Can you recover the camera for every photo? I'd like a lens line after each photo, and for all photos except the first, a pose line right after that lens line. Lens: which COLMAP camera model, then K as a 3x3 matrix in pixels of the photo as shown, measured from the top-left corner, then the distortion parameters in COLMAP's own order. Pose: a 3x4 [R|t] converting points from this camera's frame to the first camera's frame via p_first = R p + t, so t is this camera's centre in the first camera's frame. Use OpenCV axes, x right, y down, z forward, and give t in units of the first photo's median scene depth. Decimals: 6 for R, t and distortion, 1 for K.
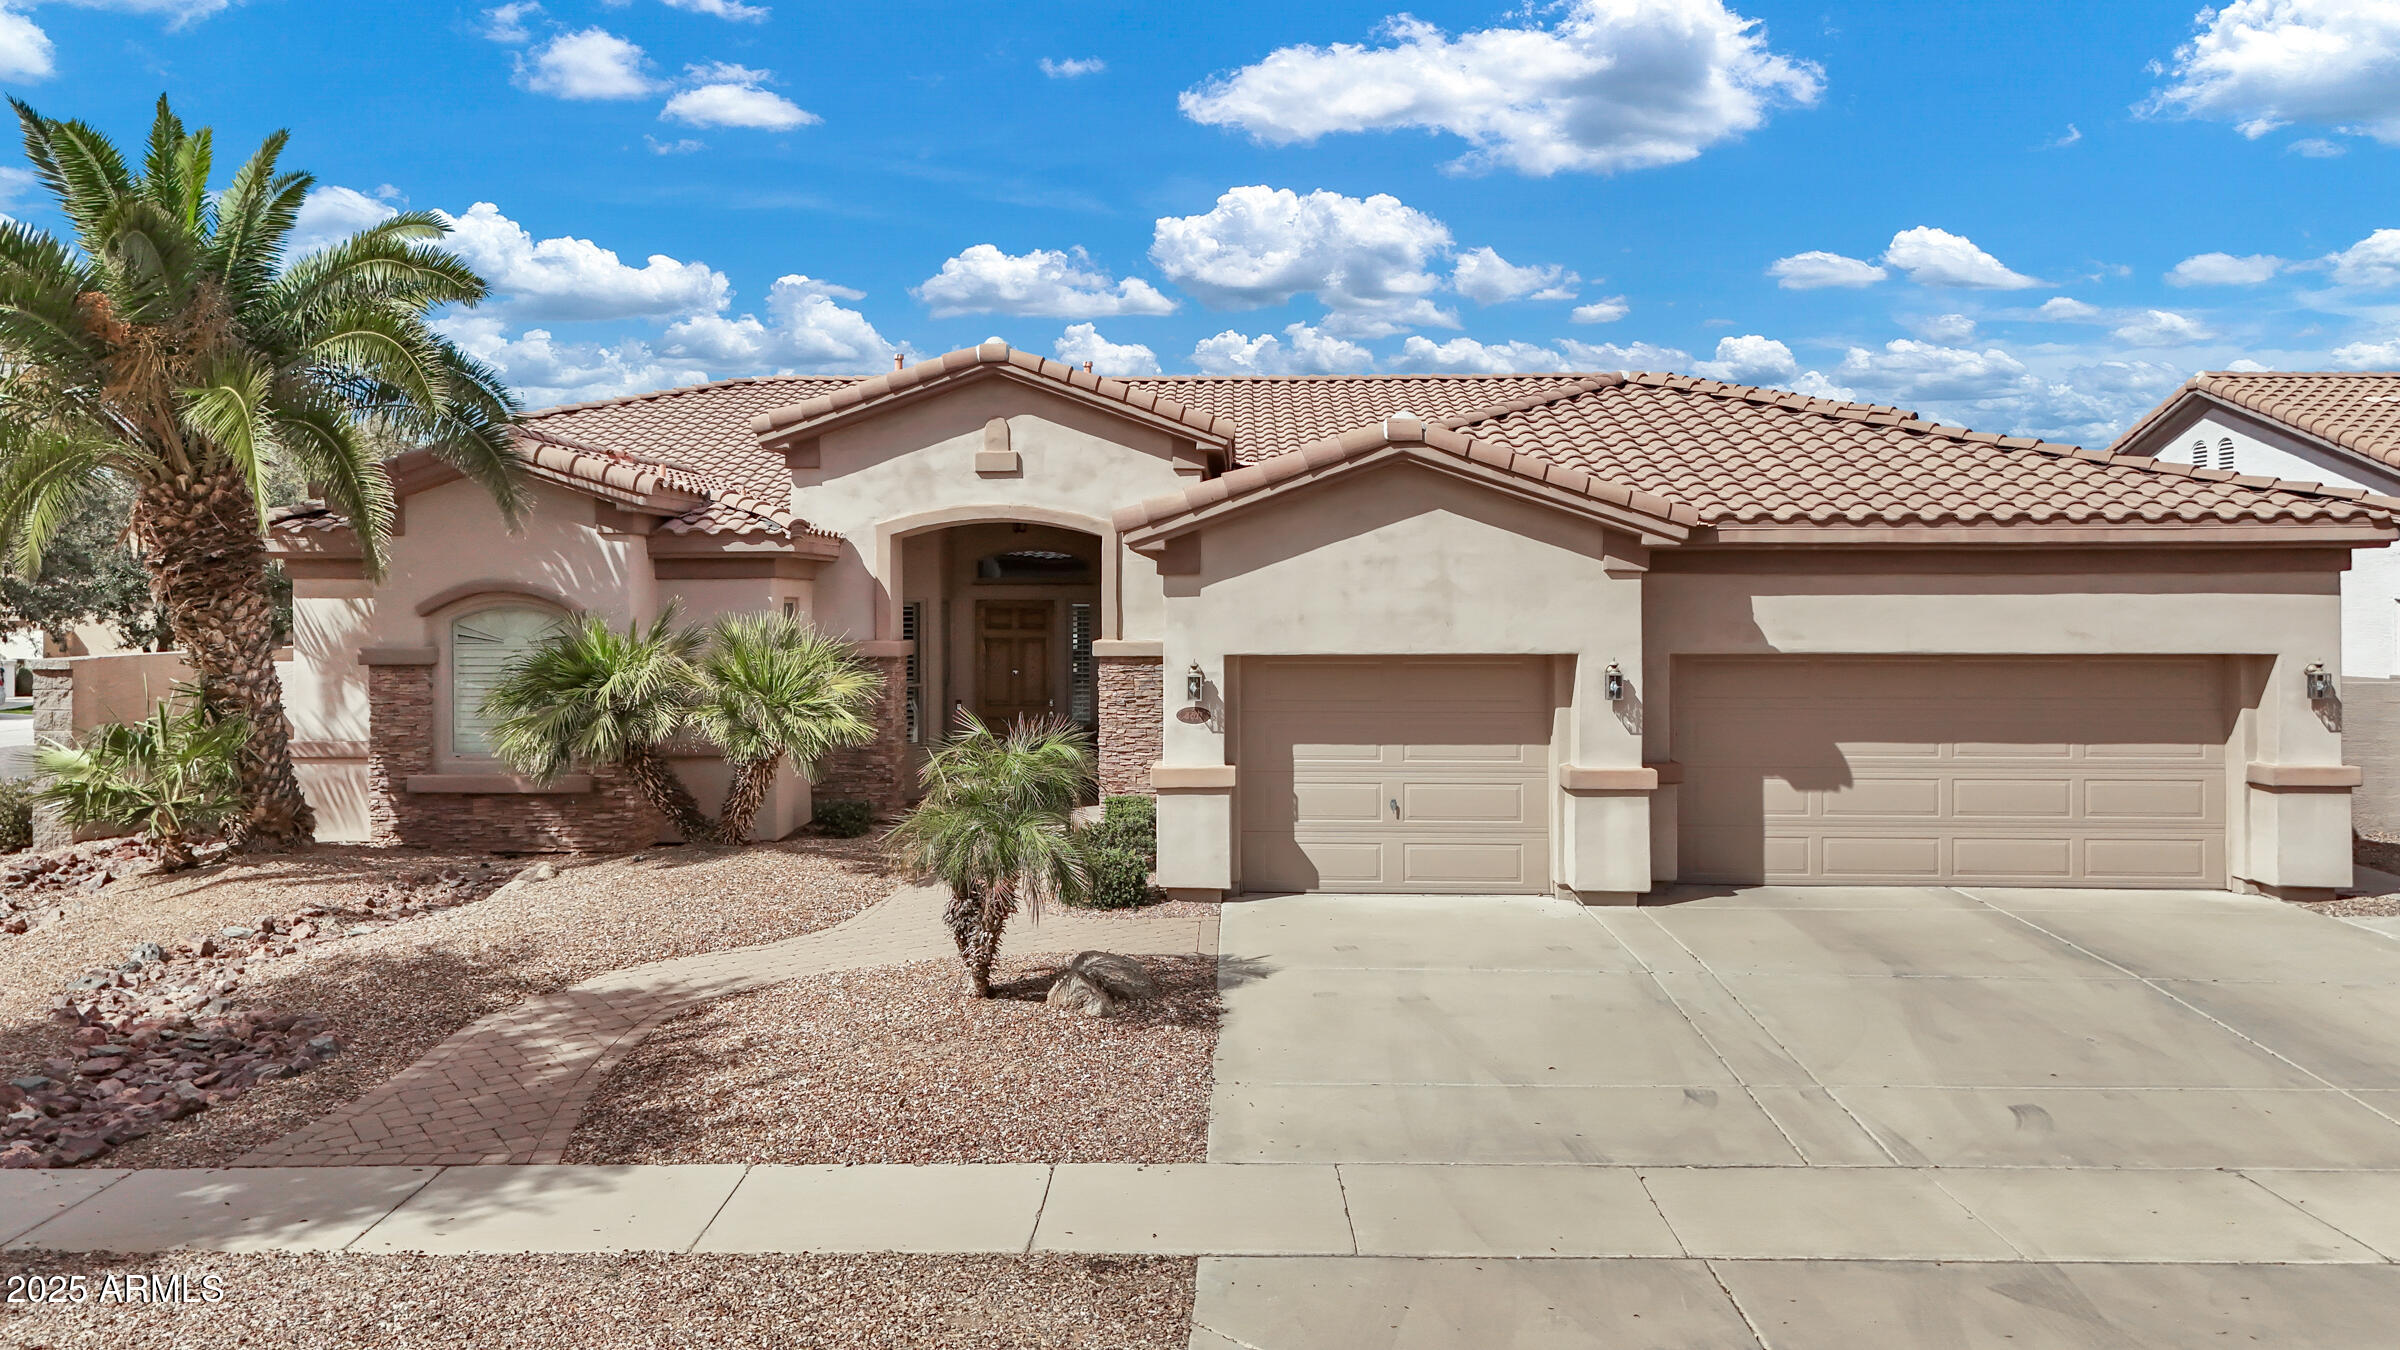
lens RADIAL K [[1842.9, 0, 1176.6], [0, 1842.9, 601.1], [0, 0, 1]] dist [0.030346, -0.004552]
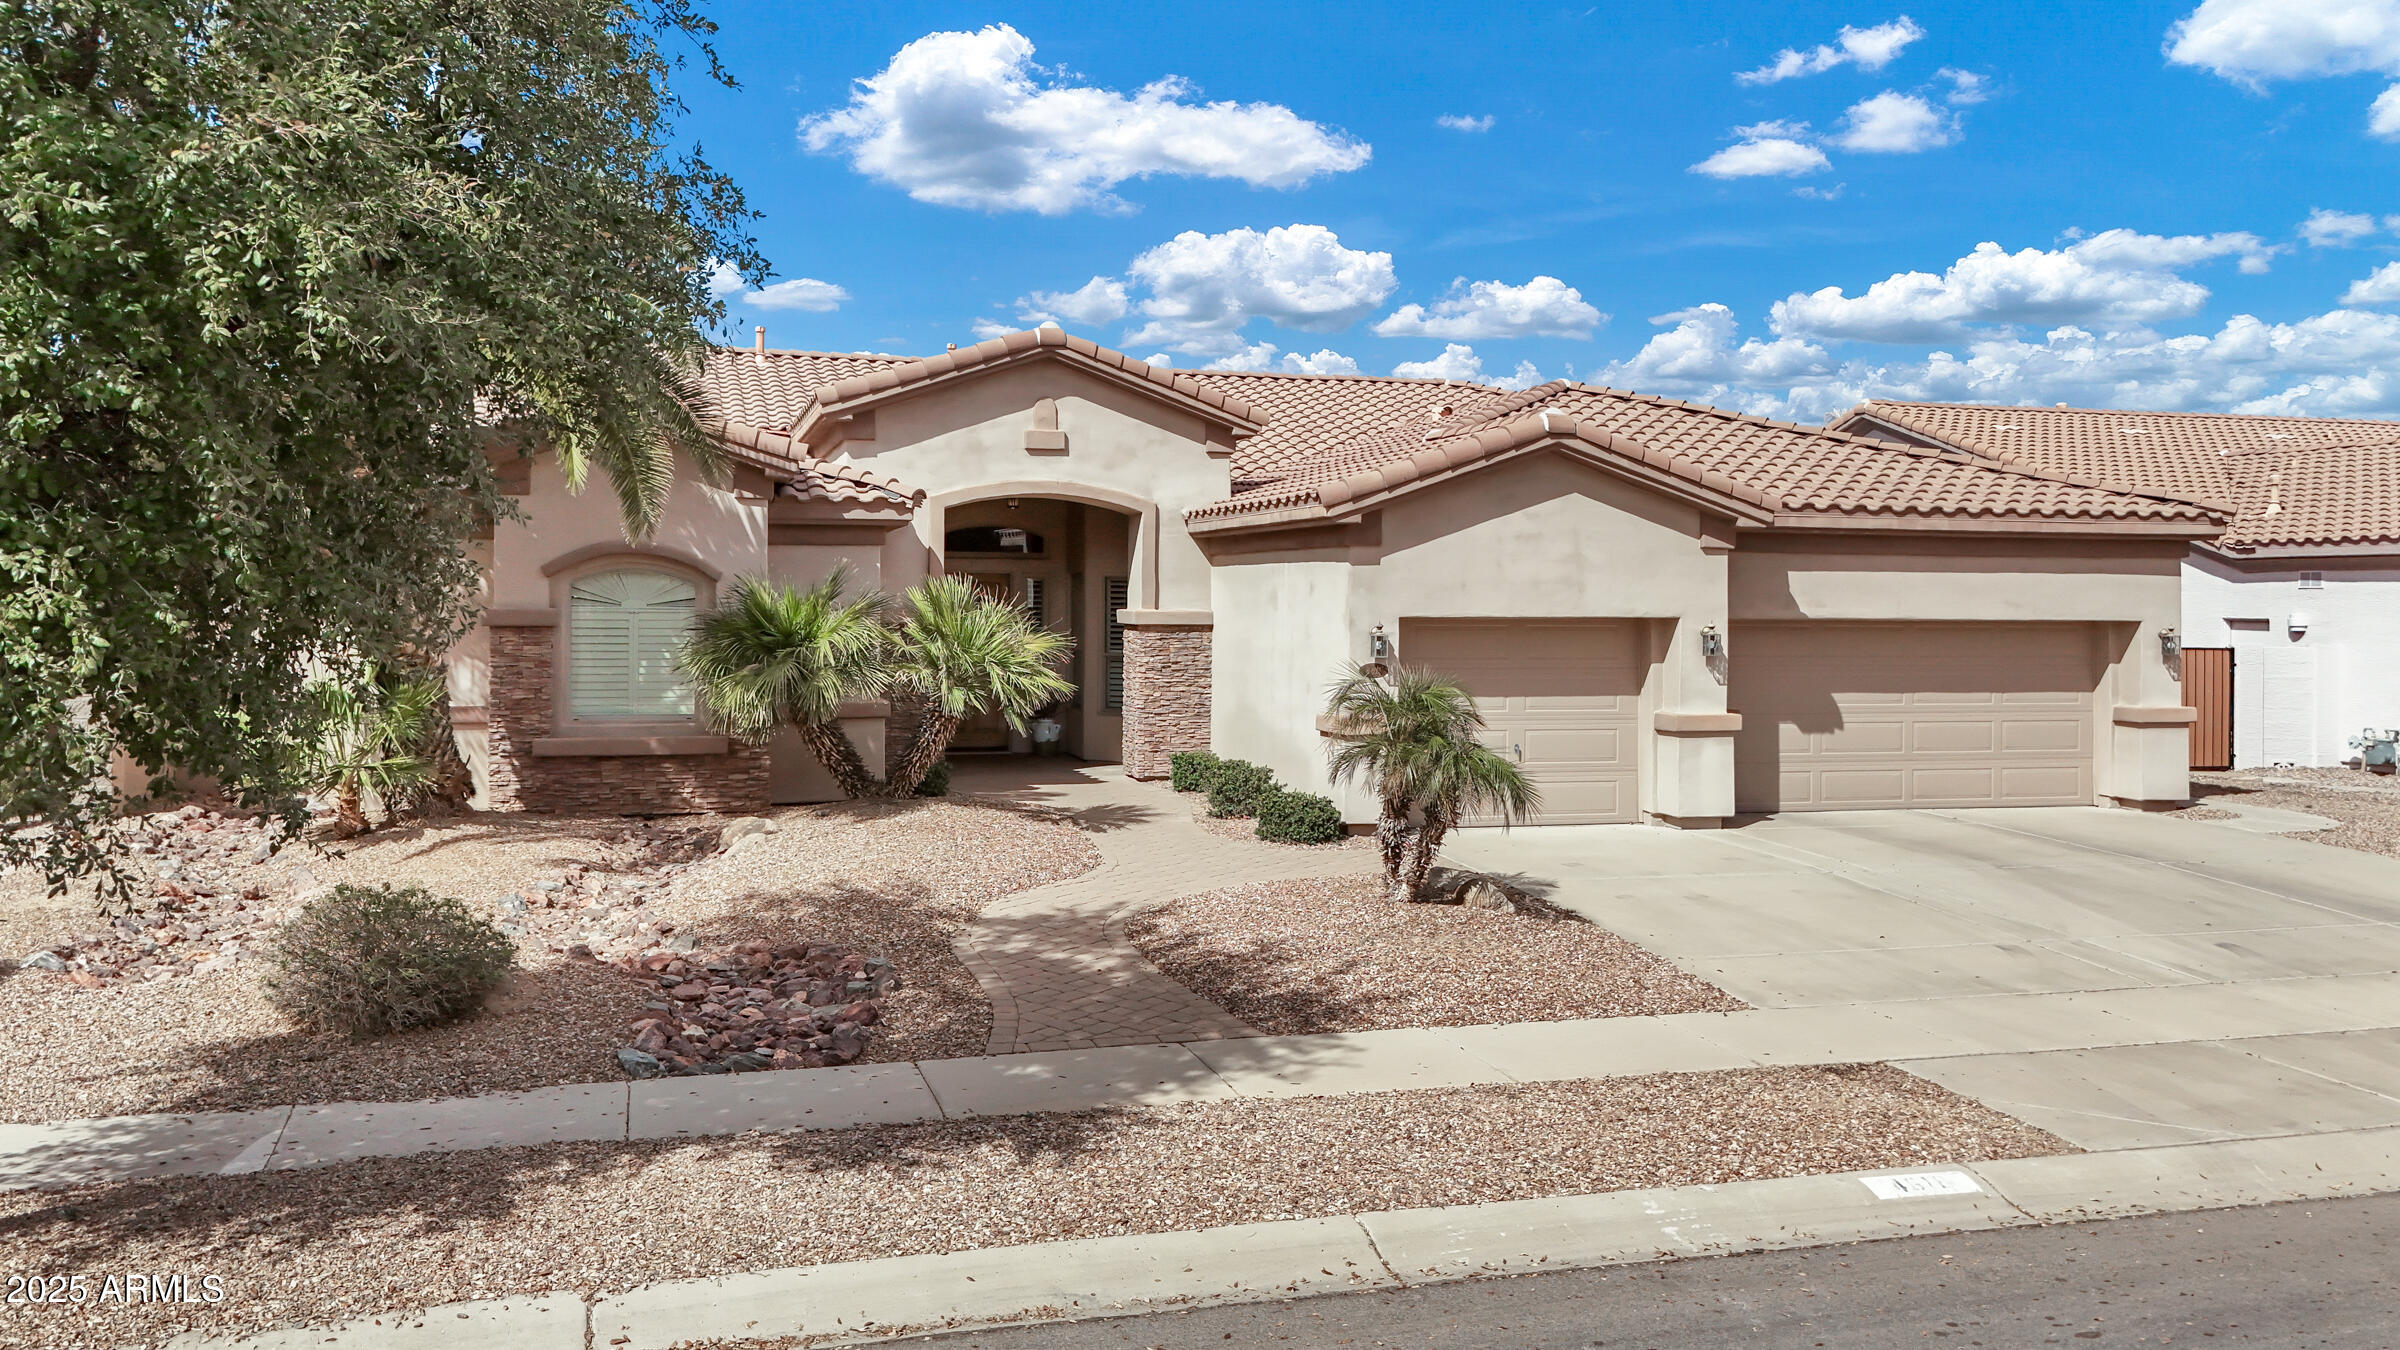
lens RADIAL K [[1860.6, 0, 1175.8], [0, 1860.6, 581.3], [0, 0, 1]] dist [0.008627, 0.002981]
pose [[0.958406, 0.011176, 0.285189, -0.403278], [-0.008982, 0.999919, -0.009000, 0.017592], [-0.285266, 0.006064, 0.958429, -0.051356]]
